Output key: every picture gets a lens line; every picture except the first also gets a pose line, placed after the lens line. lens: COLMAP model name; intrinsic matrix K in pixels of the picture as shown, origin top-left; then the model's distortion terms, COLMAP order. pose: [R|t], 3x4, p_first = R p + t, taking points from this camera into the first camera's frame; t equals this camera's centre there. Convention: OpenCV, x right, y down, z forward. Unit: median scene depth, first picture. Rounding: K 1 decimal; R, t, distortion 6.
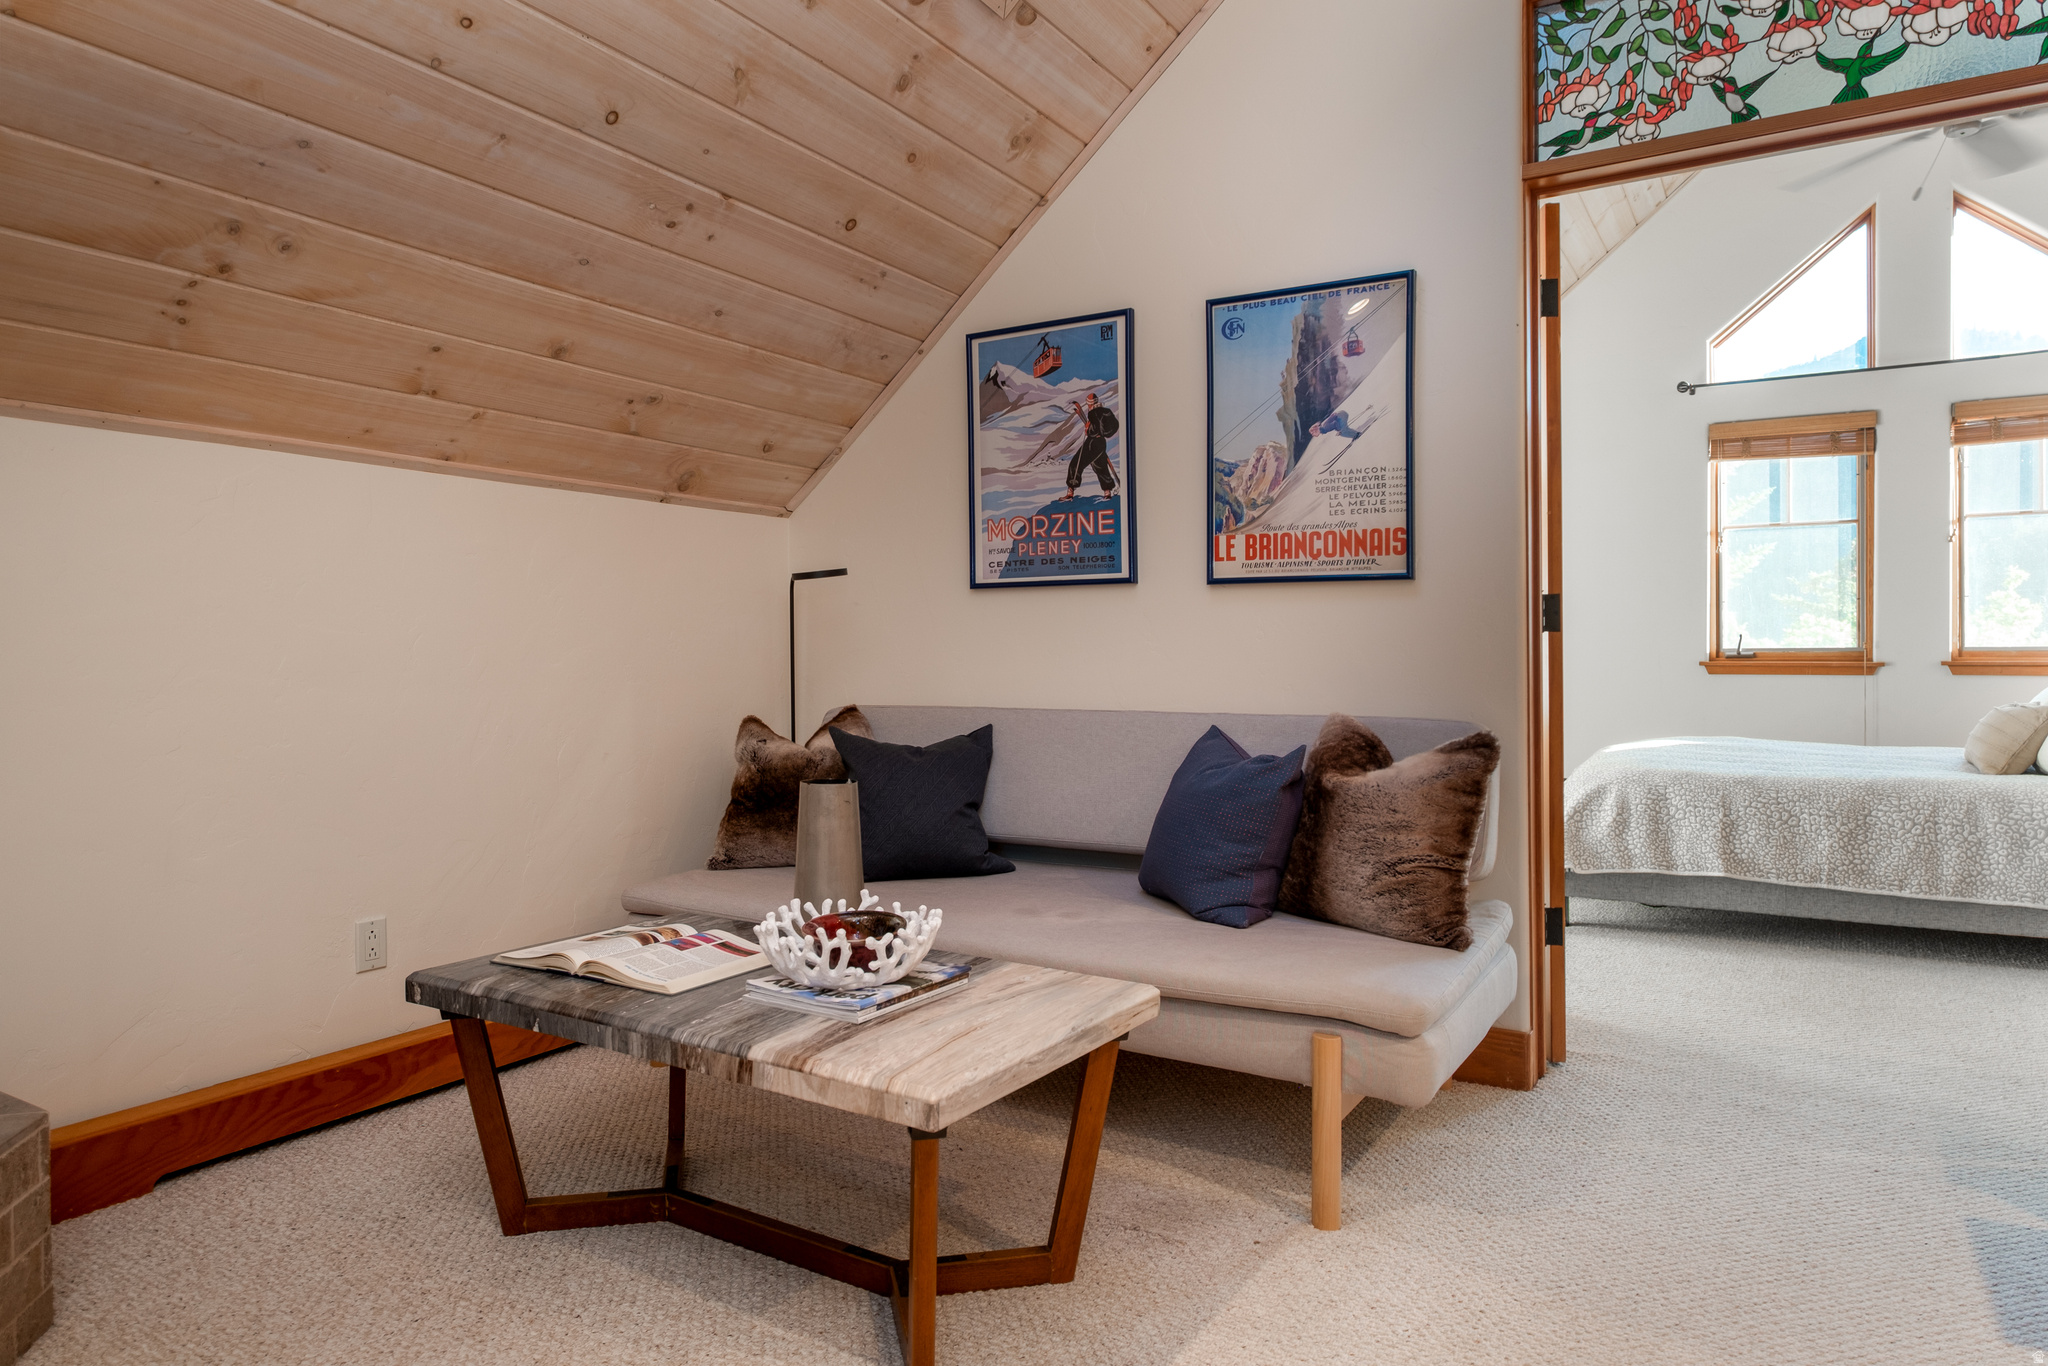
lens RADIAL K [[1253.8, 0, 1025.7], [0, 1253.8, 659.8], [0, 0, 1]] dist [0.000403, -0.003901]
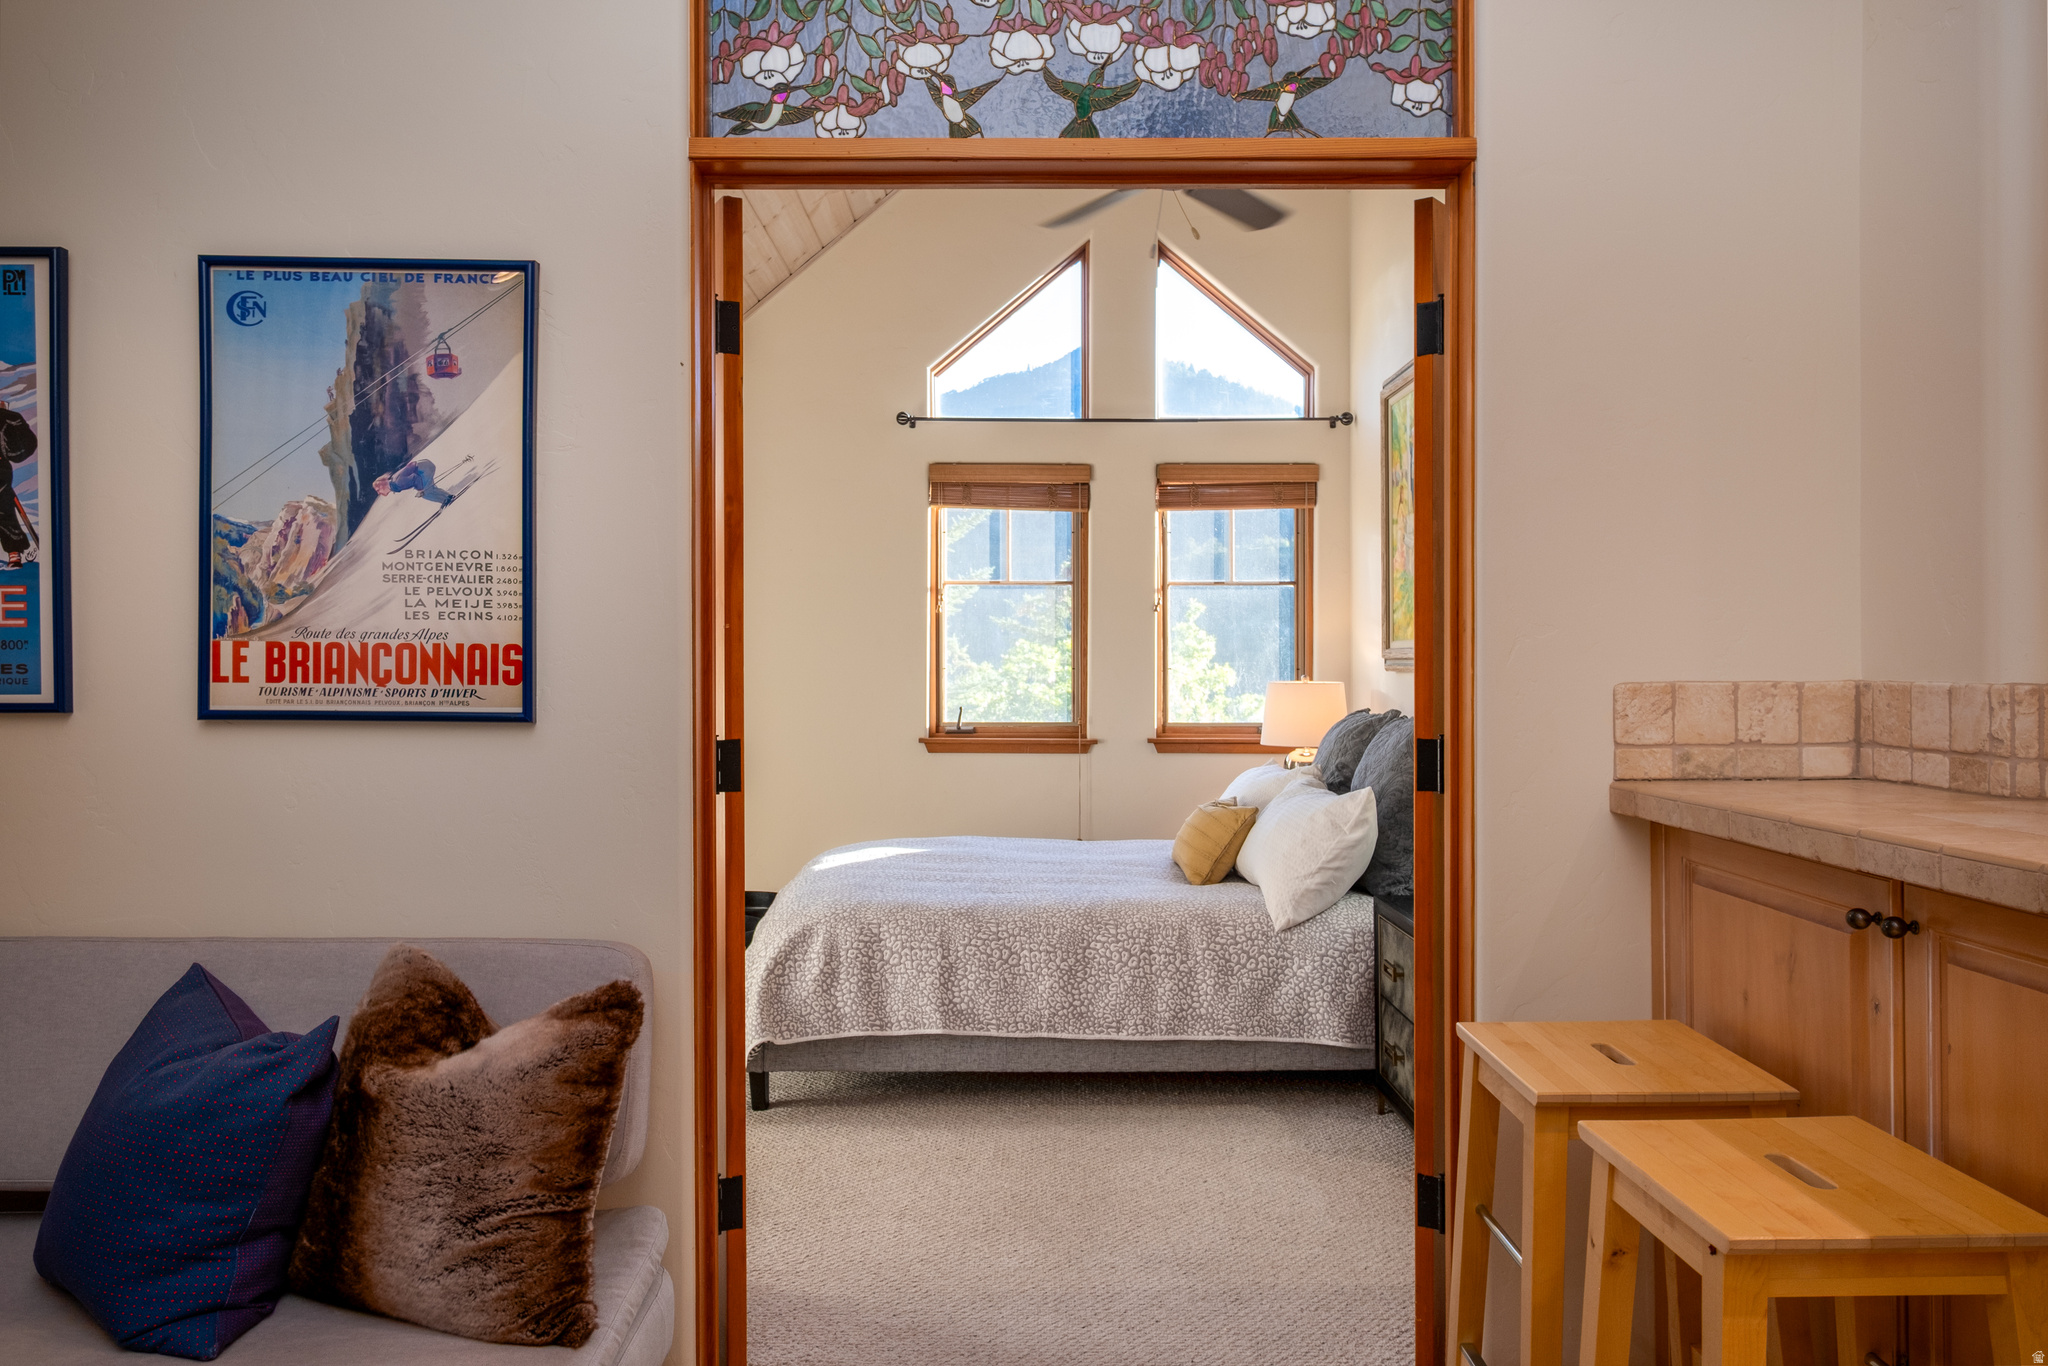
lens RADIAL K [[1519.0, 0, 1017.3], [0, 1519.0, 658.8], [0, 0, 1]] dist [0.010101, 0.000442]
pose [[0.850073, 0.007932, 0.526605, 0.096391], [-0.000843, 0.999906, -0.013700, -0.083022], [-0.526664, 0.011203, 0.849999, 0.165457]]
